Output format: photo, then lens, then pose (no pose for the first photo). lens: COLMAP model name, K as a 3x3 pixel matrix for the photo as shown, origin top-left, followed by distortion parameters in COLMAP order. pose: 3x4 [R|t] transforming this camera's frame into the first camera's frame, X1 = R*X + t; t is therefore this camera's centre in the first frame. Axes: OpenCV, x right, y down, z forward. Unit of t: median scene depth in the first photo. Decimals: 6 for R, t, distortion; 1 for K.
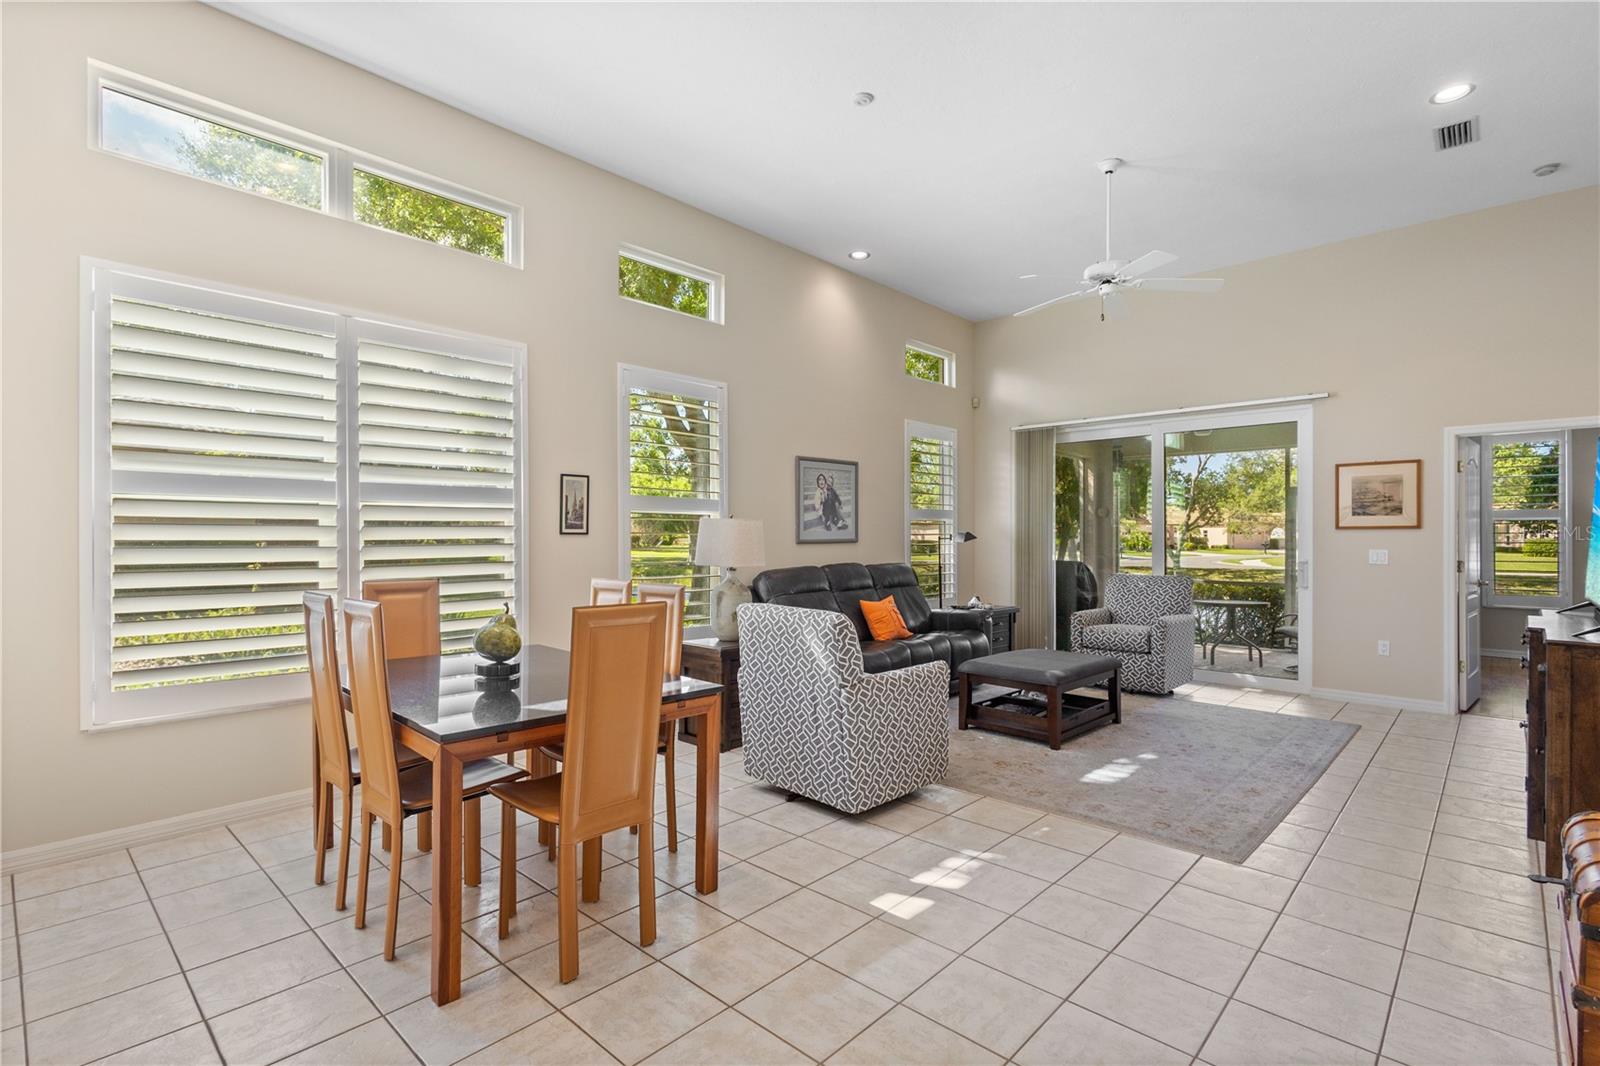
lens RADIAL K [[759.9, 0, 789.2], [0, 759.9, 536.4], [0, 0, 1]] dist [0.004931, -0.000583]
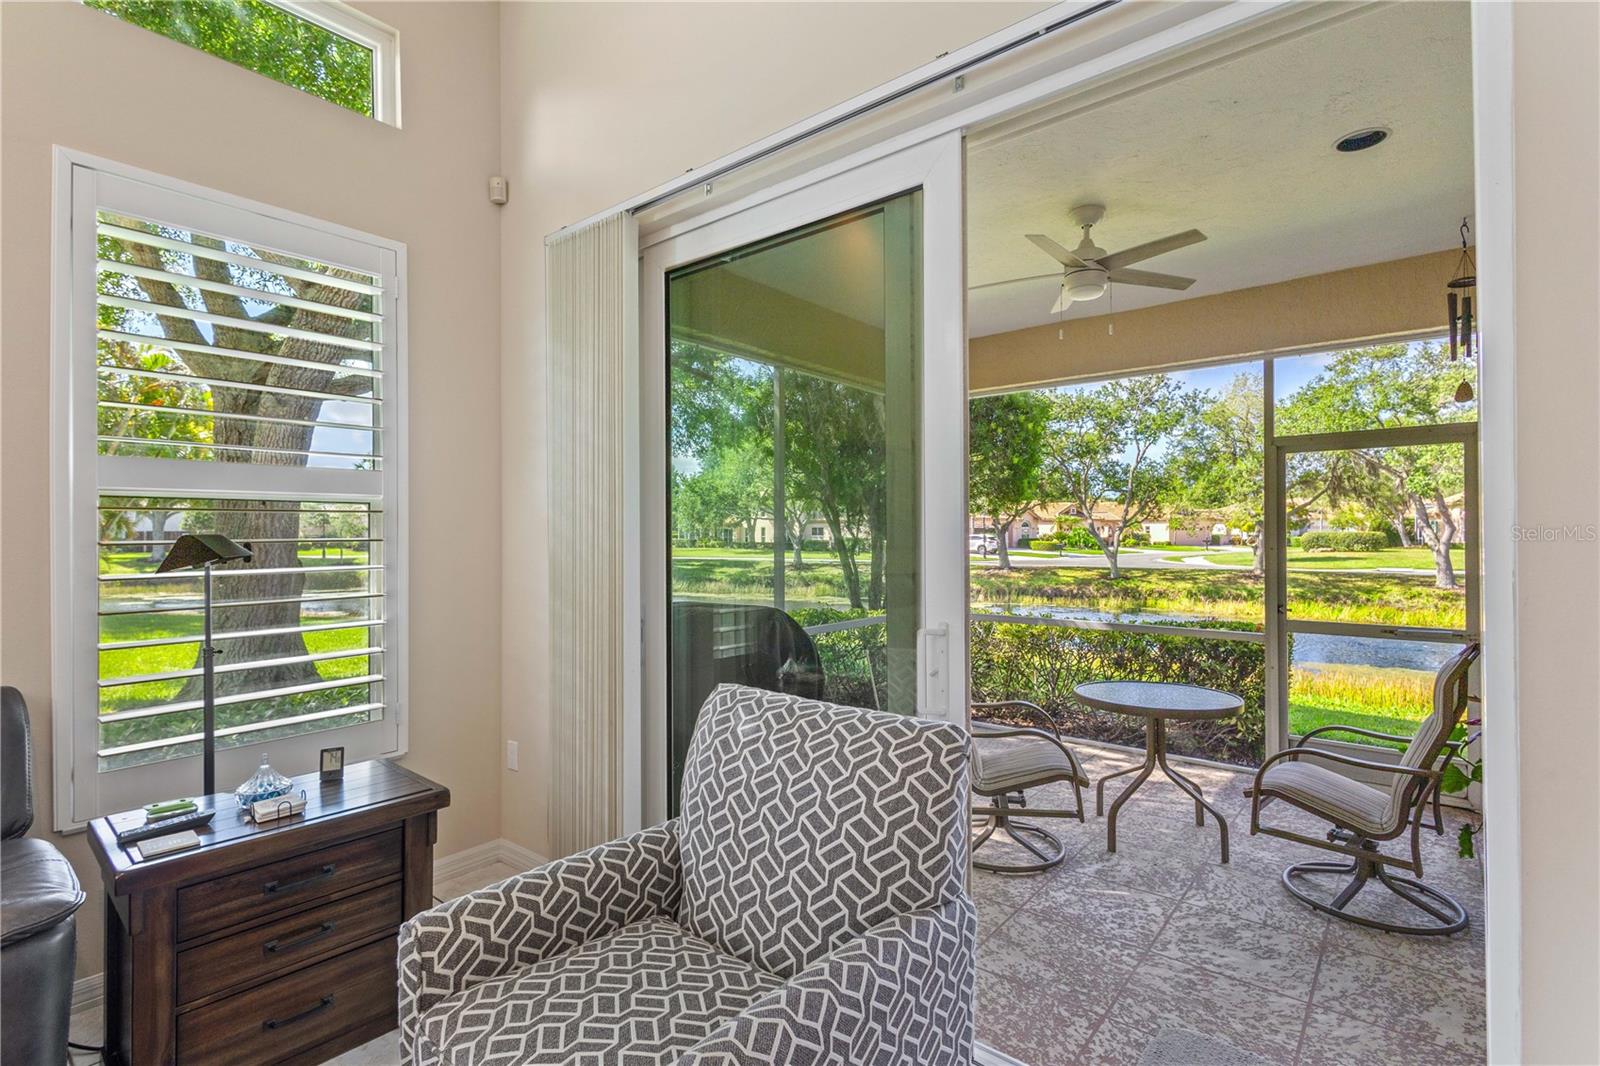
lens RADIAL K [[746.4, 0, 802.5], [0, 746.4, 528.6], [0, 0, 1]] dist [0.004685, 0.000423]
pose [[0.997931, -0.001835, 0.064271, 0.488378], [0.002232, 0.999979, -0.006108, -0.005790], [-0.064259, 0.006239, 0.997914, 0.811670]]
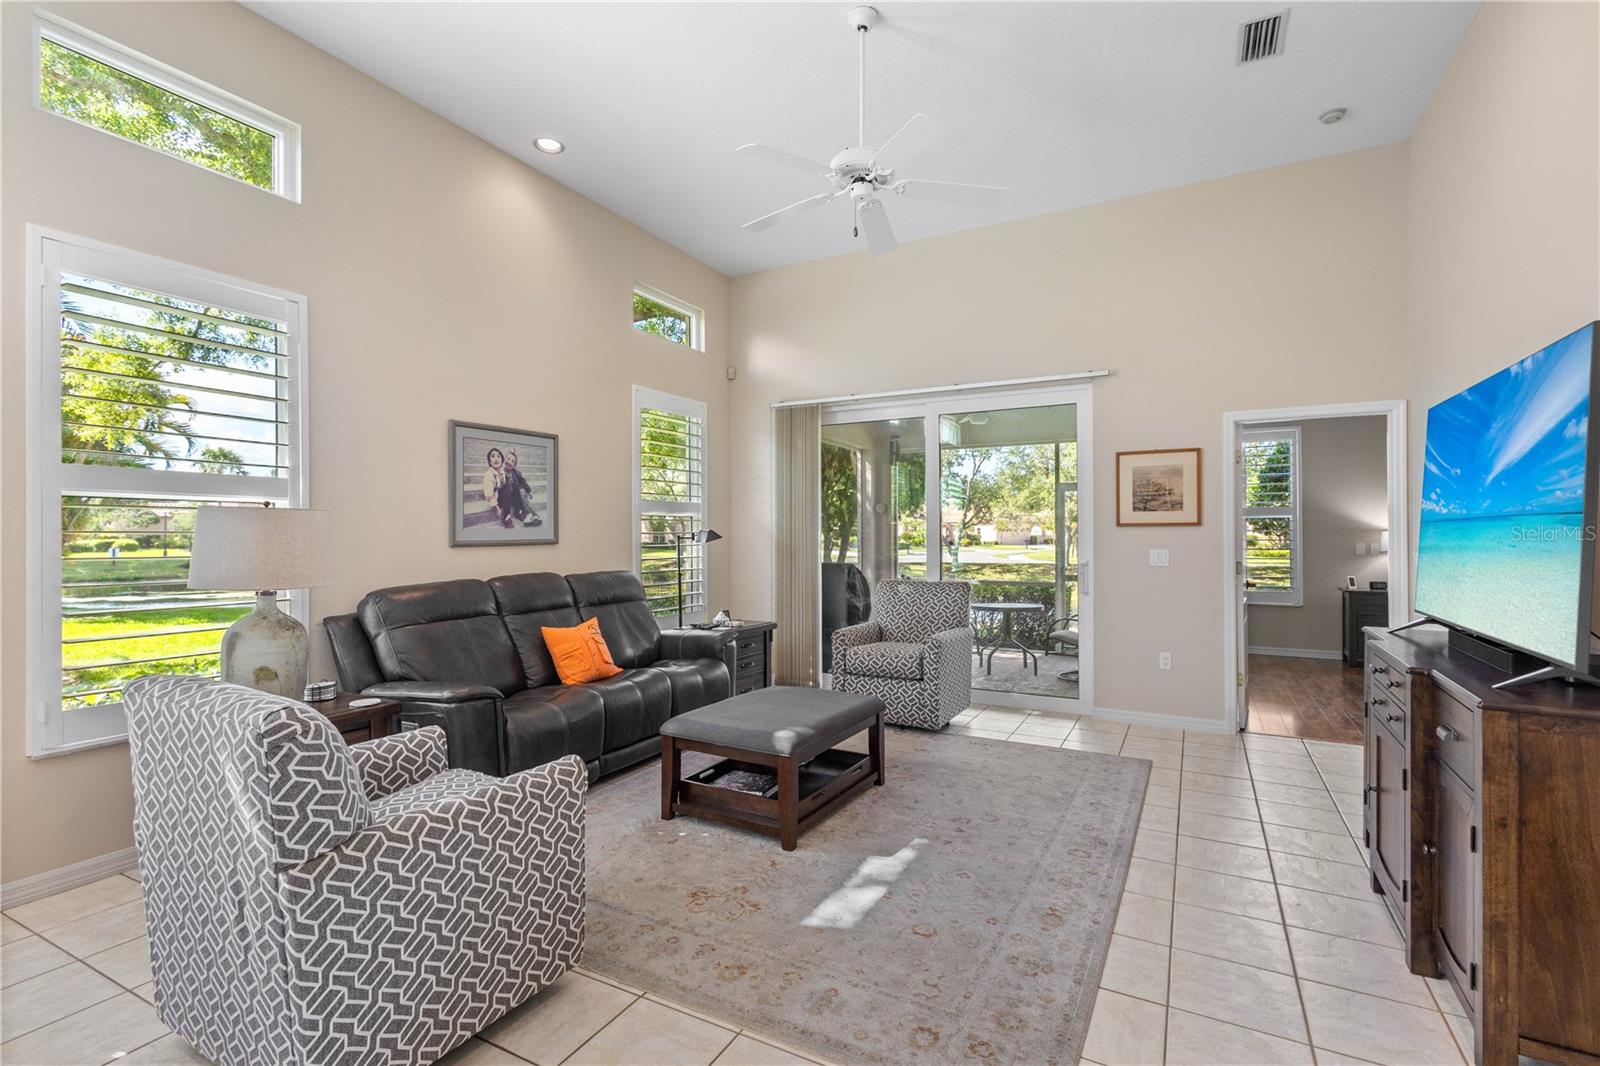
lens RADIAL K [[746.4, 0, 802.5], [0, 746.4, 528.6], [0, 0, 1]] dist [0.004685, 0.000423]
pose [[0.964091, -0.000484, 0.265573, 0.136101], [0.002511, 0.999970, -0.007291, -0.001562], [-0.265561, 0.007696, 0.964063, 0.258809]]
